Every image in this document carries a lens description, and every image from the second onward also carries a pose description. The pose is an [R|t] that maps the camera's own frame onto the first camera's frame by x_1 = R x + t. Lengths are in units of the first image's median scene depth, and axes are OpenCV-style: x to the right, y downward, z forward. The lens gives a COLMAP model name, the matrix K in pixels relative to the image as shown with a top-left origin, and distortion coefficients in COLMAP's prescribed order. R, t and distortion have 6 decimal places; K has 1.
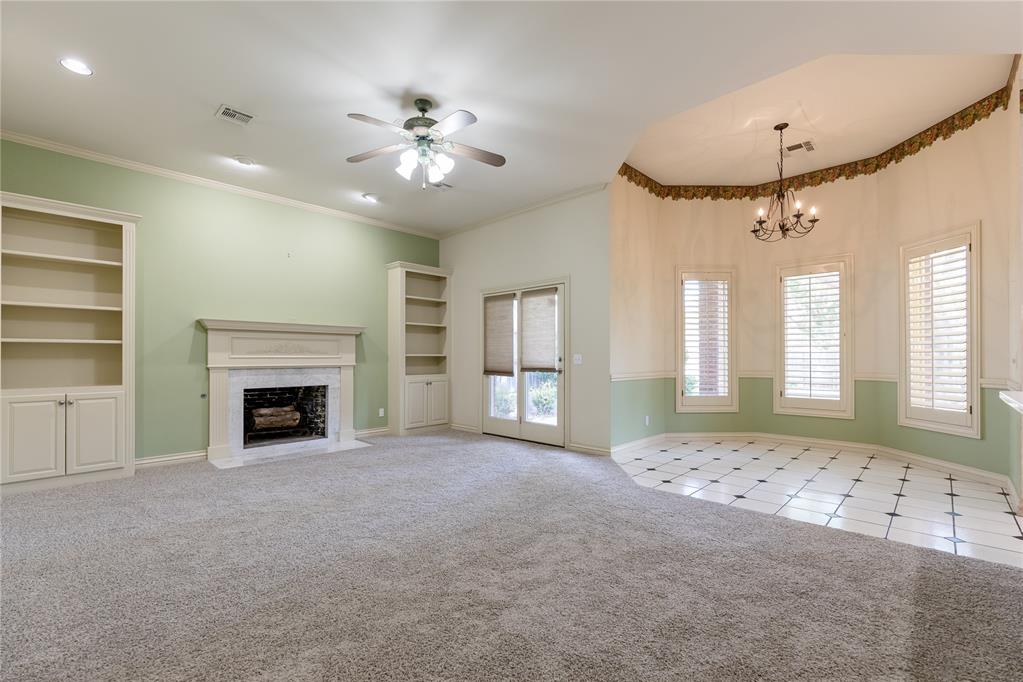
lens RADIAL K [[444.3, 0, 508.5], [0, 444.3, 356.1], [0, 0, 1]] dist [-0.002228, 0.000404]
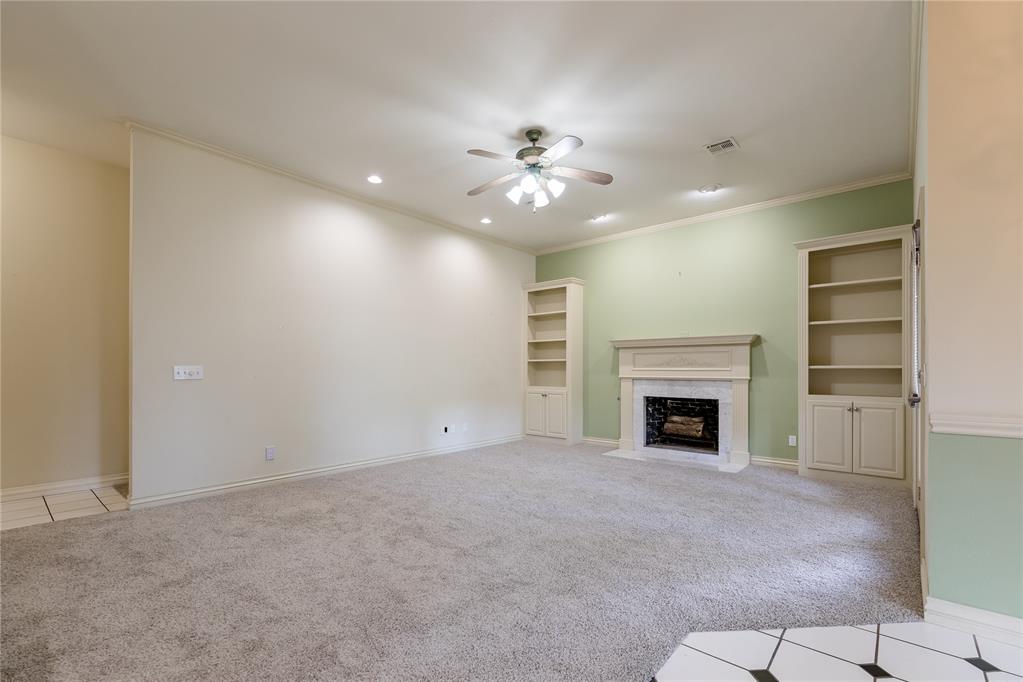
lens RADIAL K [[444.3, 0, 516.1], [0, 444.3, 367.6], [0, 0, 1]] dist [-0.002228, 0.000404]
pose [[0.068654, -0.004278, -0.997631, 0.538001], [0.000912, 0.999991, -0.004225, 0.001409], [0.997640, -0.000620, 0.068657, 0.538745]]
